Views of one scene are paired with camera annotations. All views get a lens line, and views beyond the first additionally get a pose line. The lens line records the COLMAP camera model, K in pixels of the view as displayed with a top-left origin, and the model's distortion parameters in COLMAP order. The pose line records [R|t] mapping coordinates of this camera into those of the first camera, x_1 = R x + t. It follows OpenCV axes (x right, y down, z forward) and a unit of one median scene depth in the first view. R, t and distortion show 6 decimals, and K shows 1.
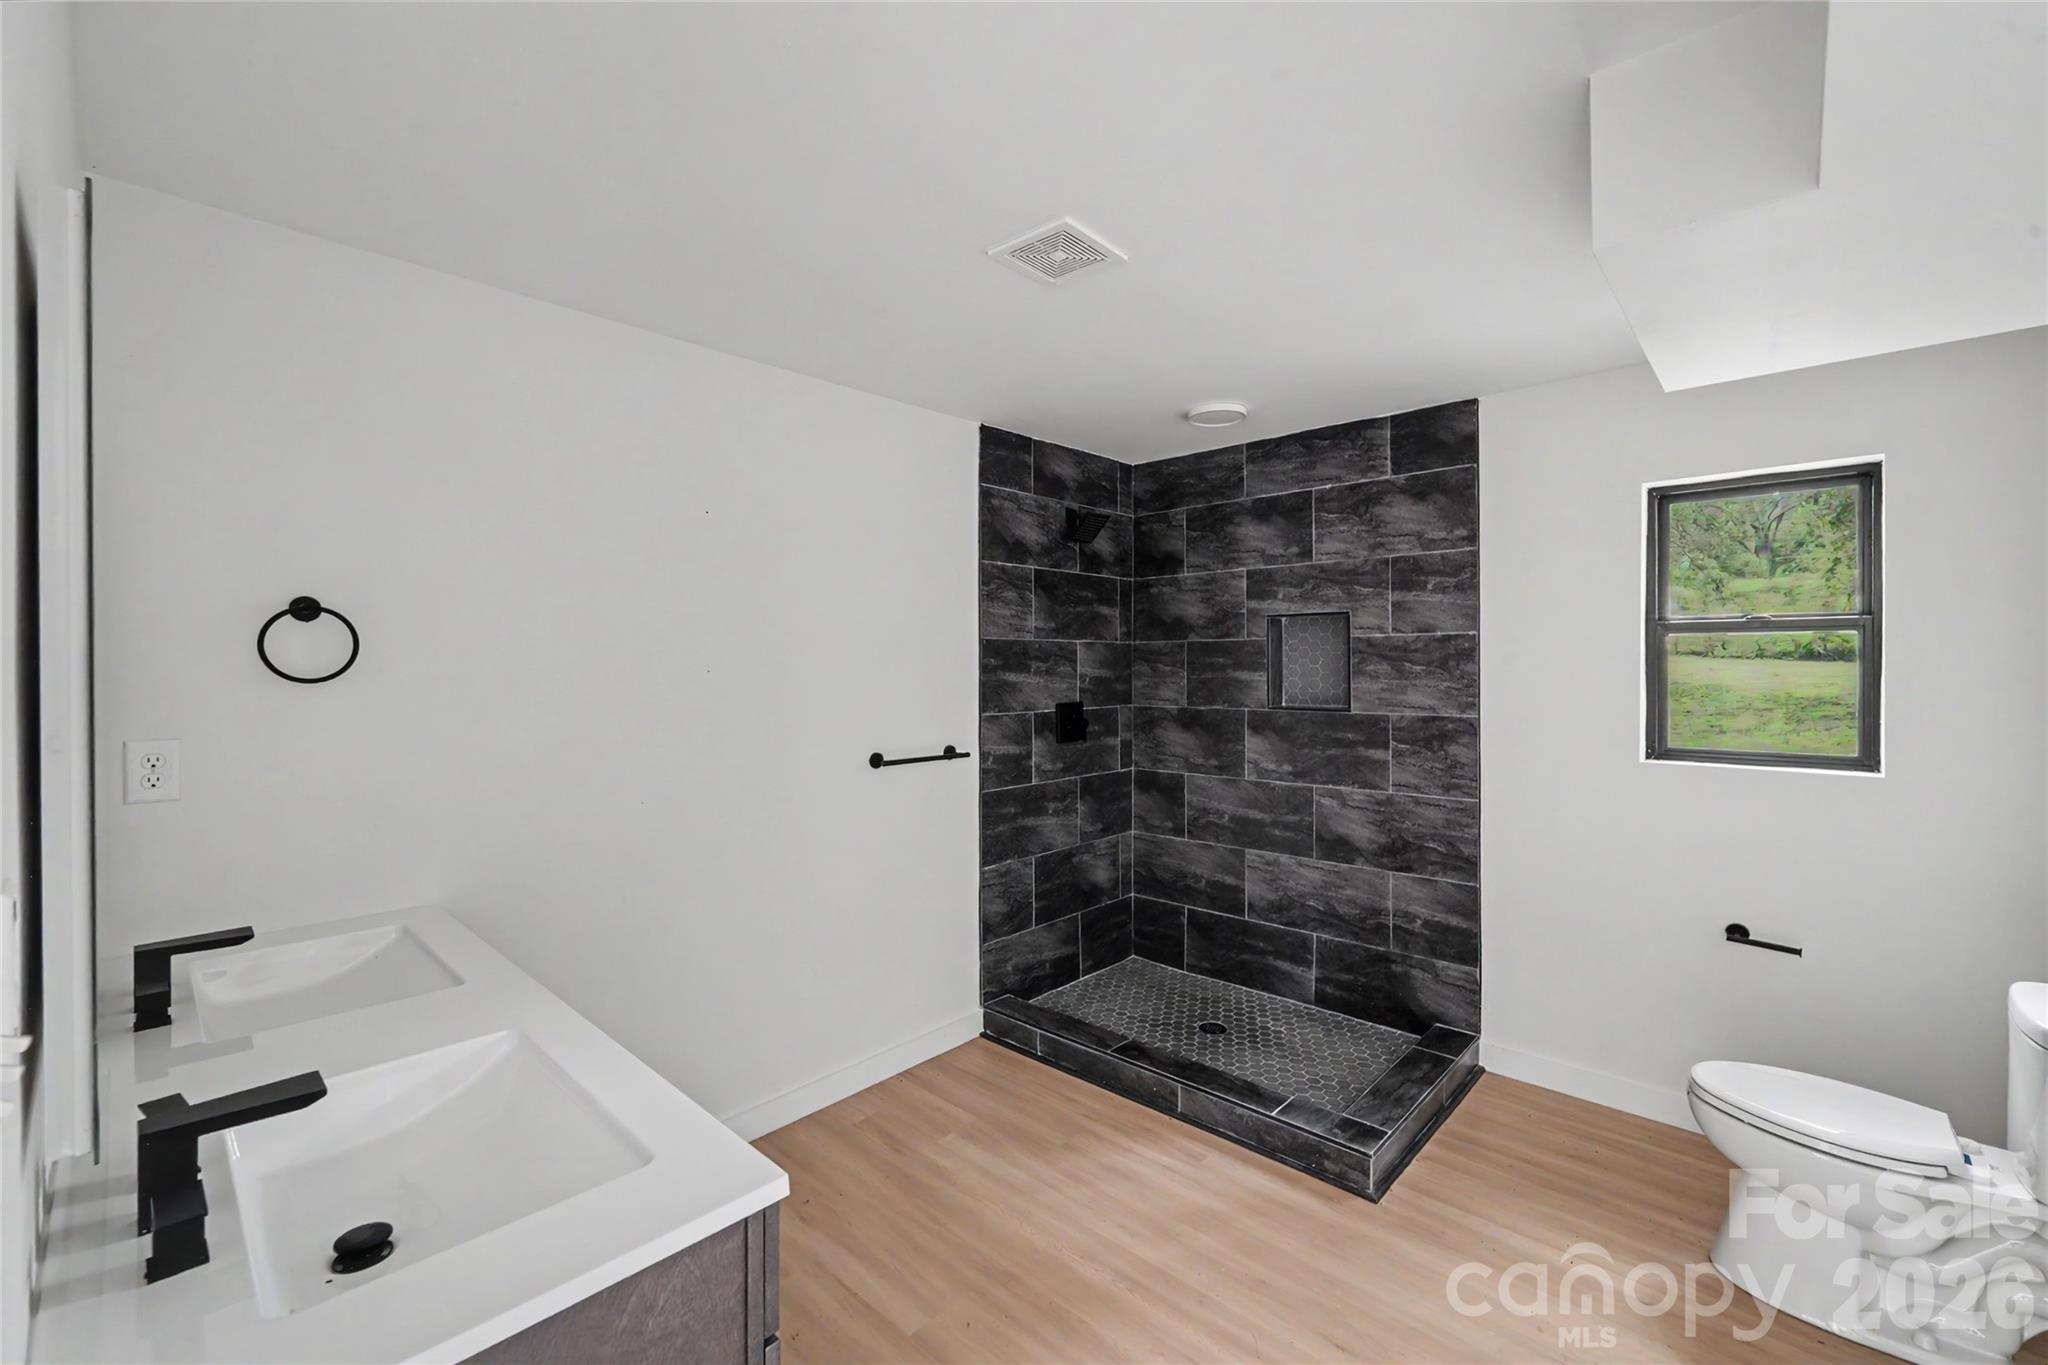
lens RADIAL K [[844.7, 0, 1020.9], [0, 844.7, 669.4], [0, 0, 1]] dist [0.000263, -0.000529]
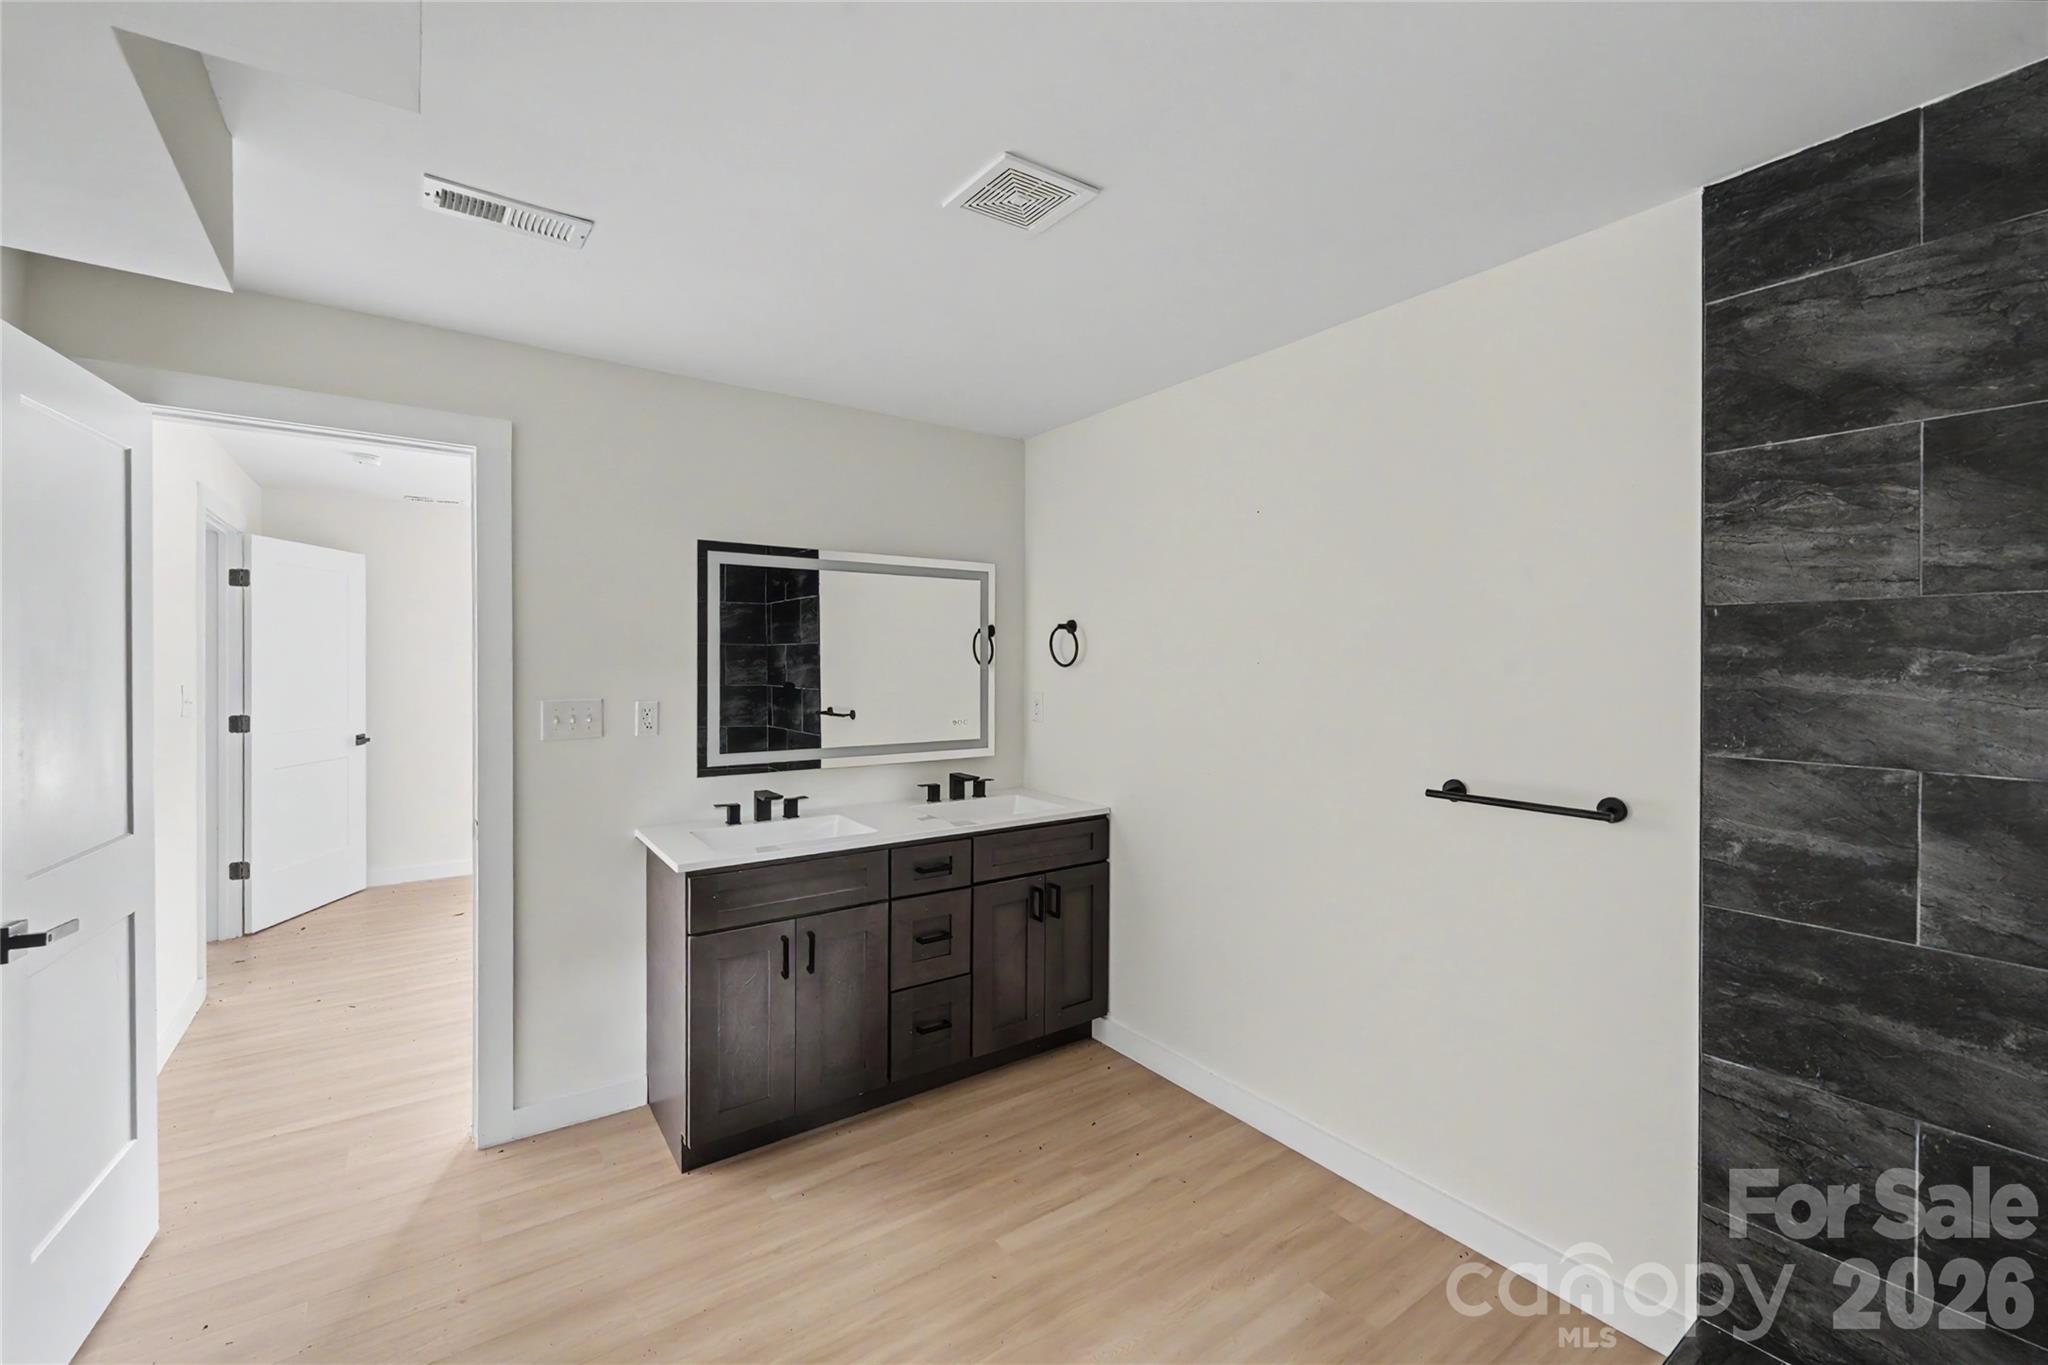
lens RADIAL K [[844.7, 0, 1020.9], [0, 844.7, 669.4], [0, 0, 1]] dist [0.000263, -0.000529]
pose [[-0.197666, 0.009020, -0.980228, 0.529540], [-0.009732, 0.999890, 0.011164, 0.000193], [0.980221, 0.011746, -0.197557, 0.682273]]
